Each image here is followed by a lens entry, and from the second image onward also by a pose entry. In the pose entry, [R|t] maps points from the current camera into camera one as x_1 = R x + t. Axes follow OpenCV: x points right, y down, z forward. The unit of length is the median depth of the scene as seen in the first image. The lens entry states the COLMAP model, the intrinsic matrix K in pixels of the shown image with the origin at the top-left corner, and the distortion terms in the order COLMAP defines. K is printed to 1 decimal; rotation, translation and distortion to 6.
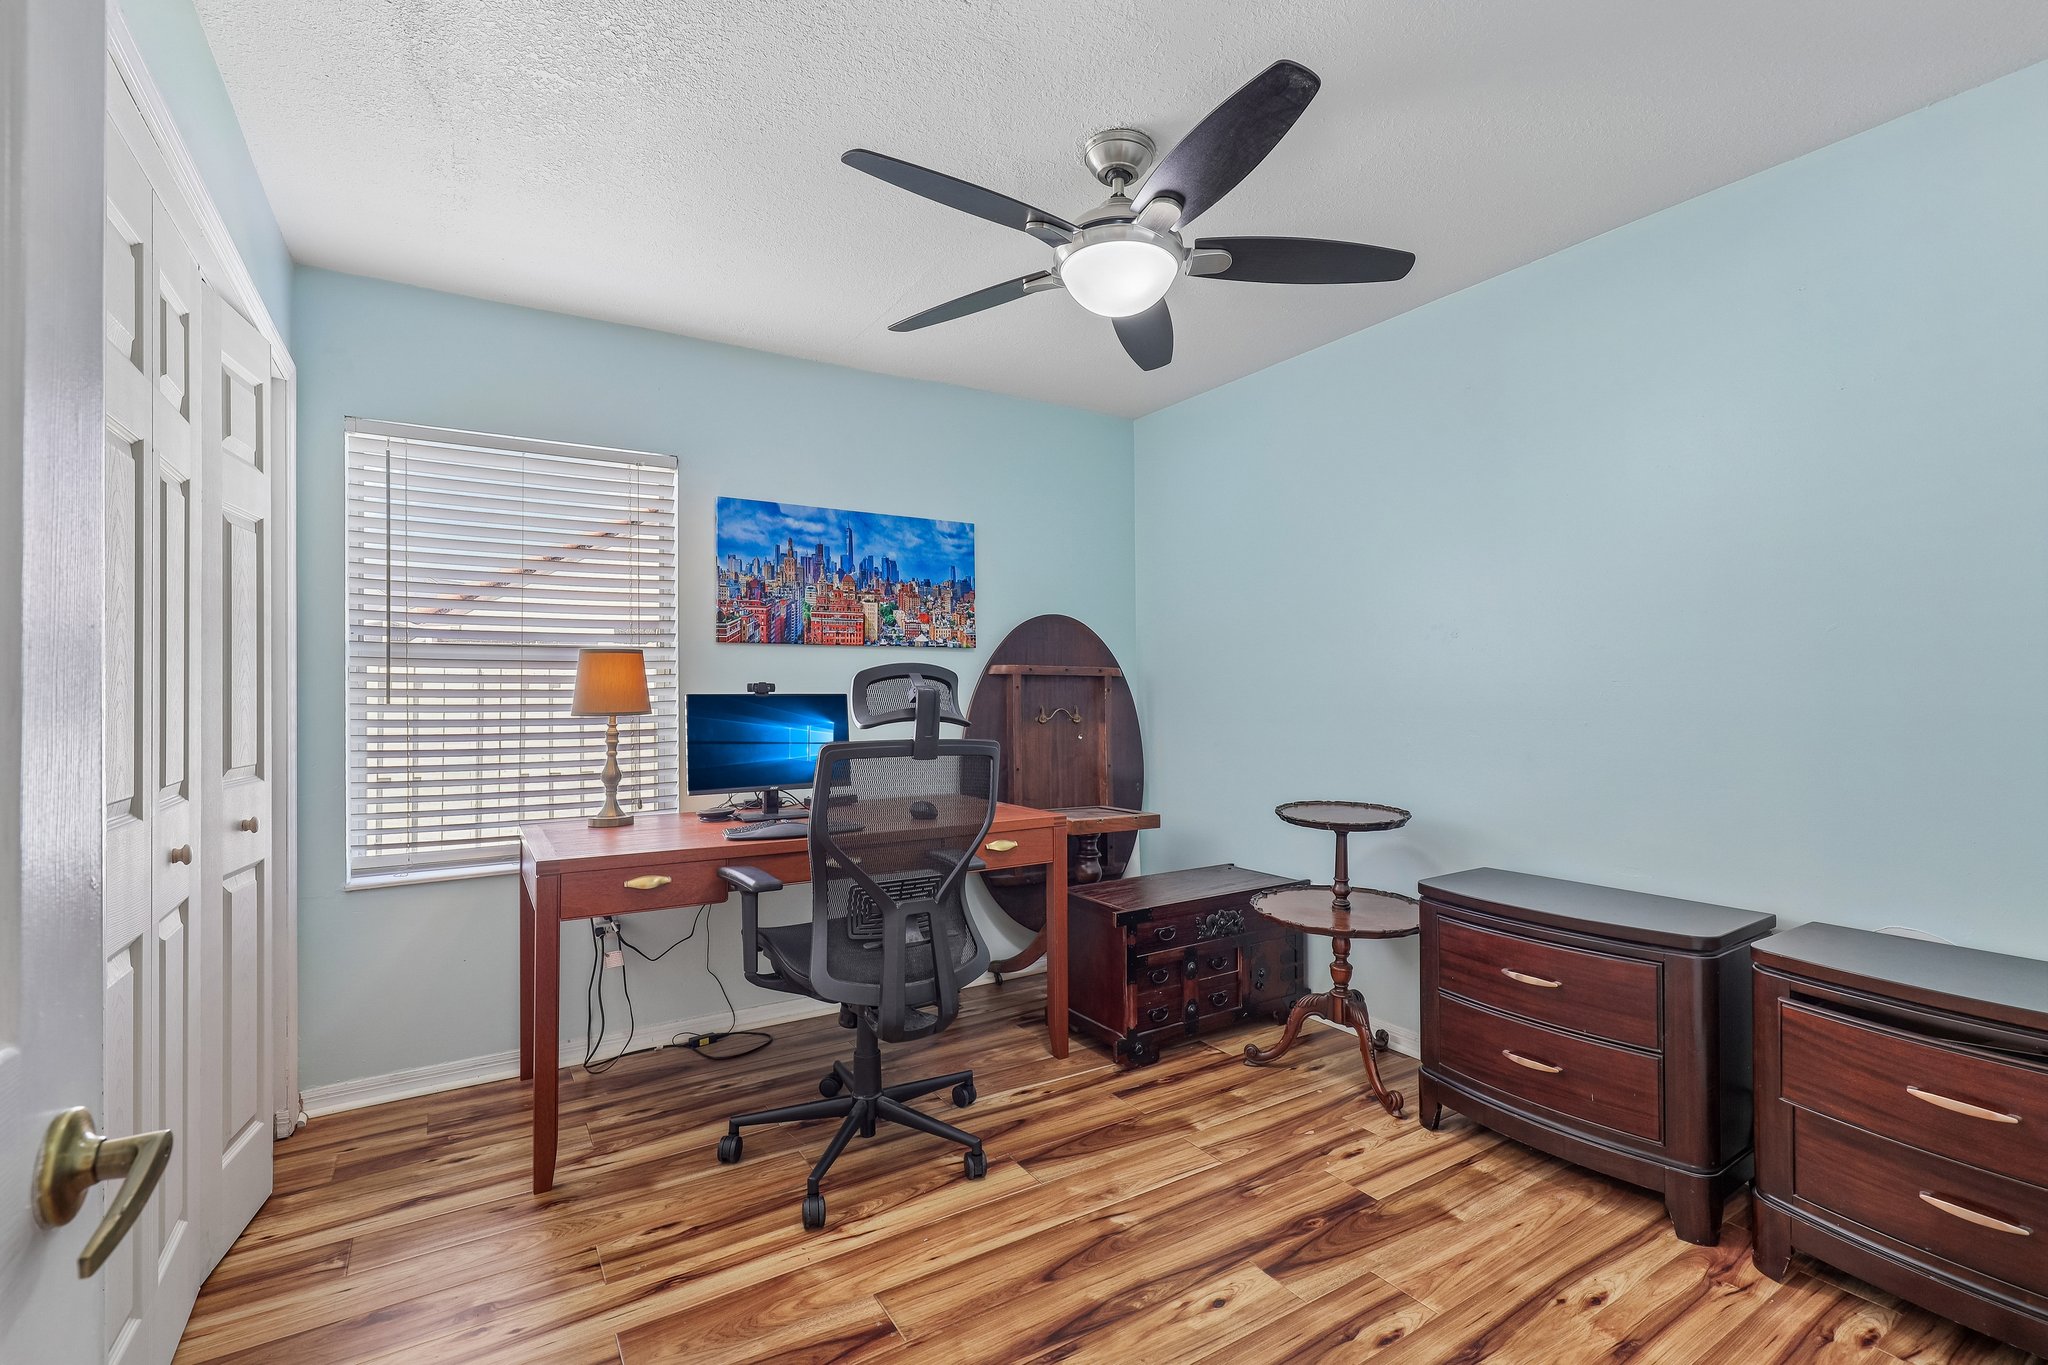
lens RADIAL K [[921.6, 0, 1040.5], [0, 921.6, 681.7], [0, 0, 1]] dist [0.001740, -0.000244]
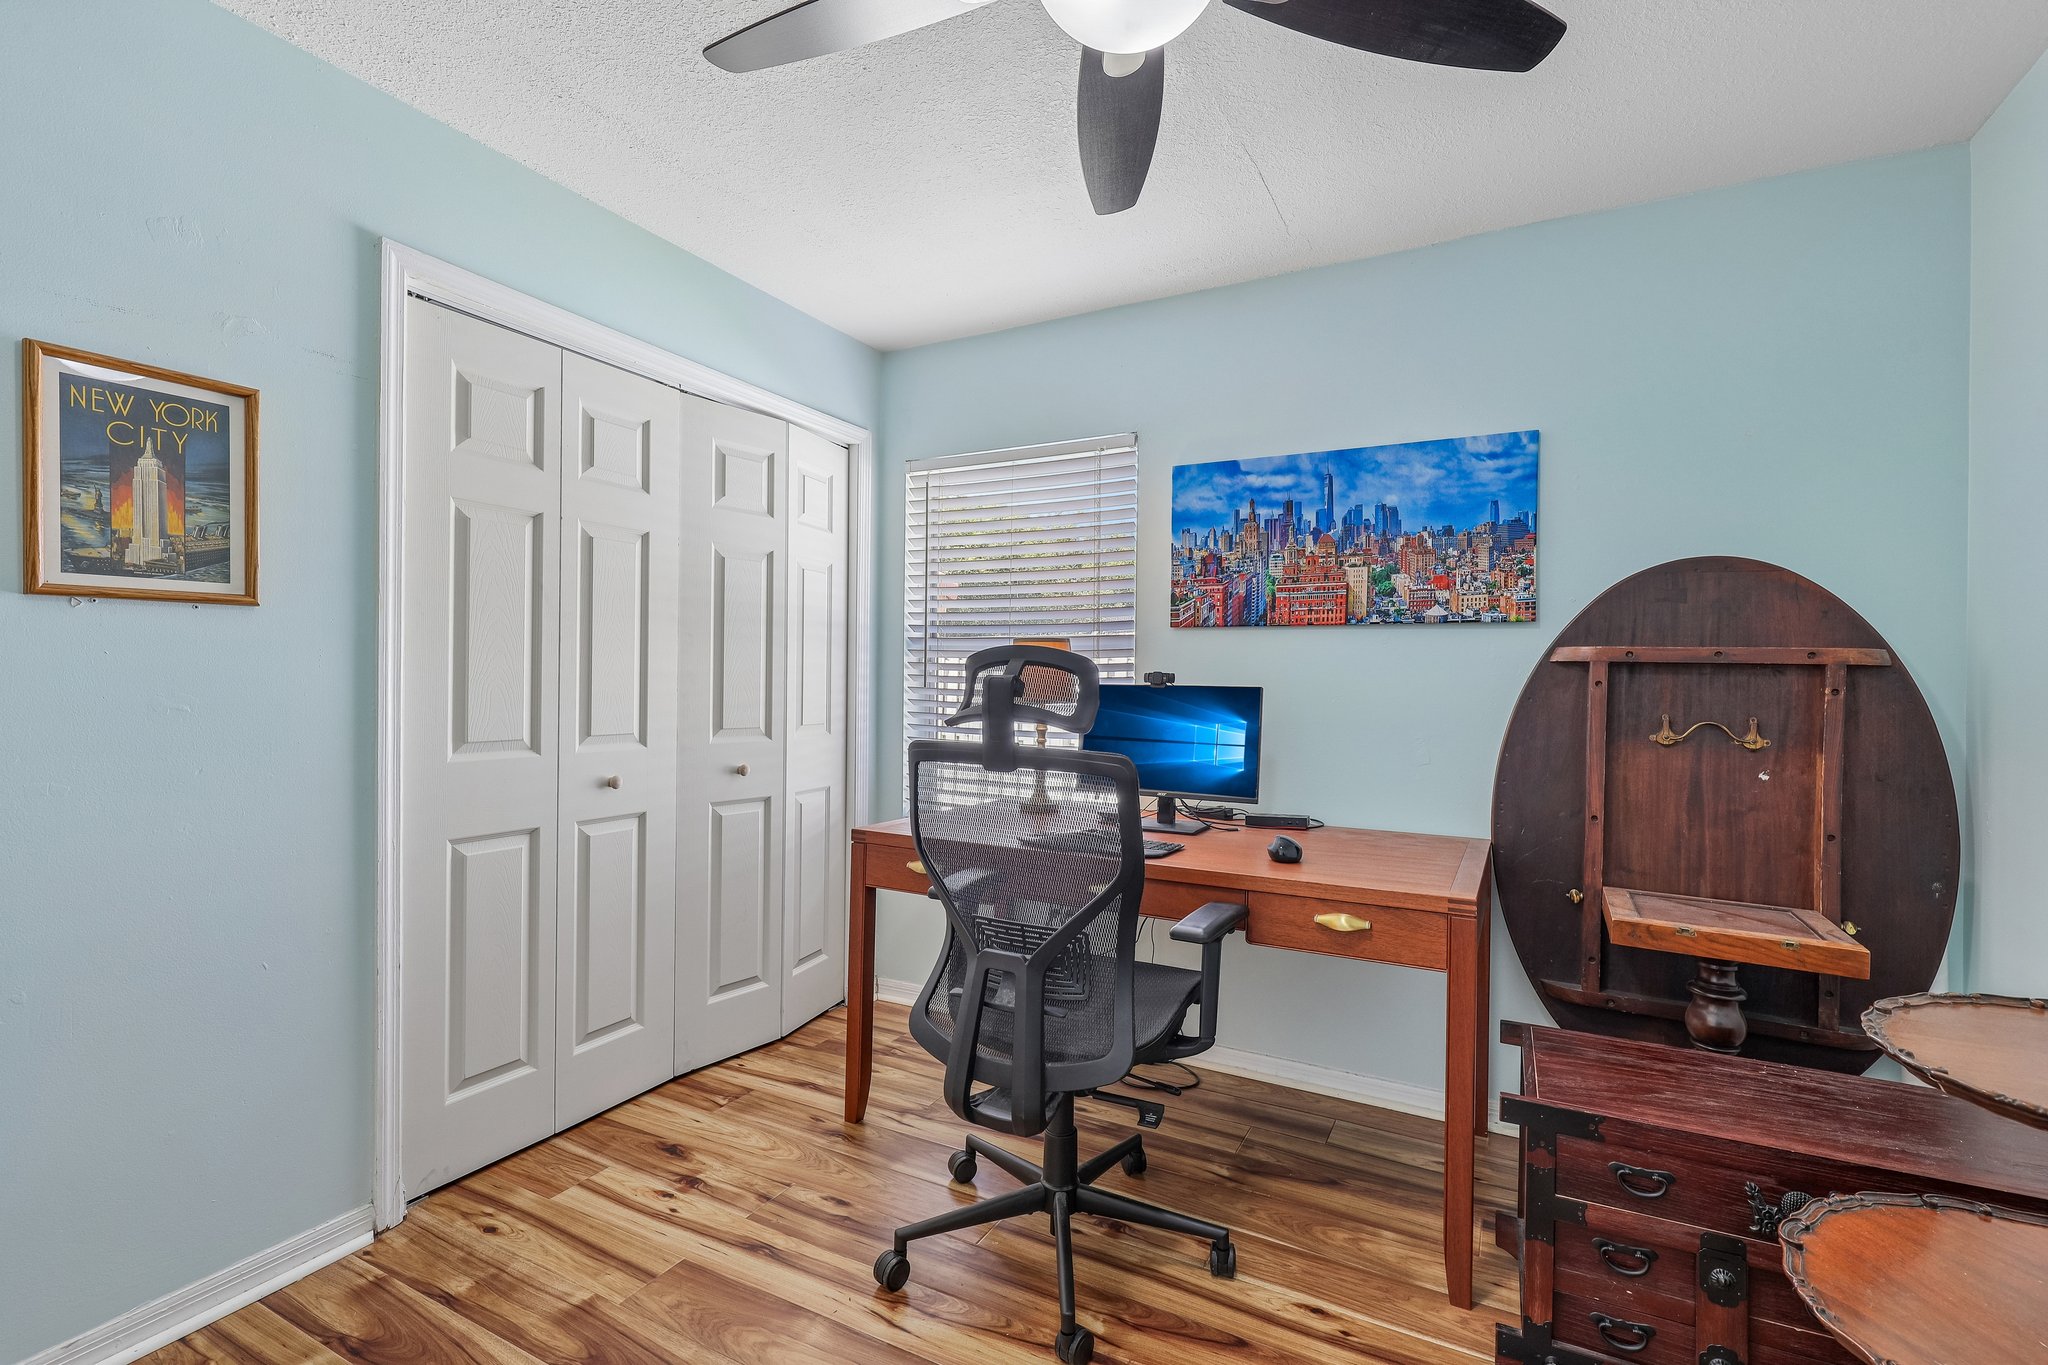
lens RADIAL K [[921.6, 0, 1035.4], [0, 921.6, 680.5], [0, 0, 1]] dist [0.001740, -0.000244]
pose [[0.498654, 0.012891, -0.866705, 0.349736], [-0.006161, 0.999917, 0.011328, -0.000153], [0.866779, -0.000309, 0.498692, 0.408664]]
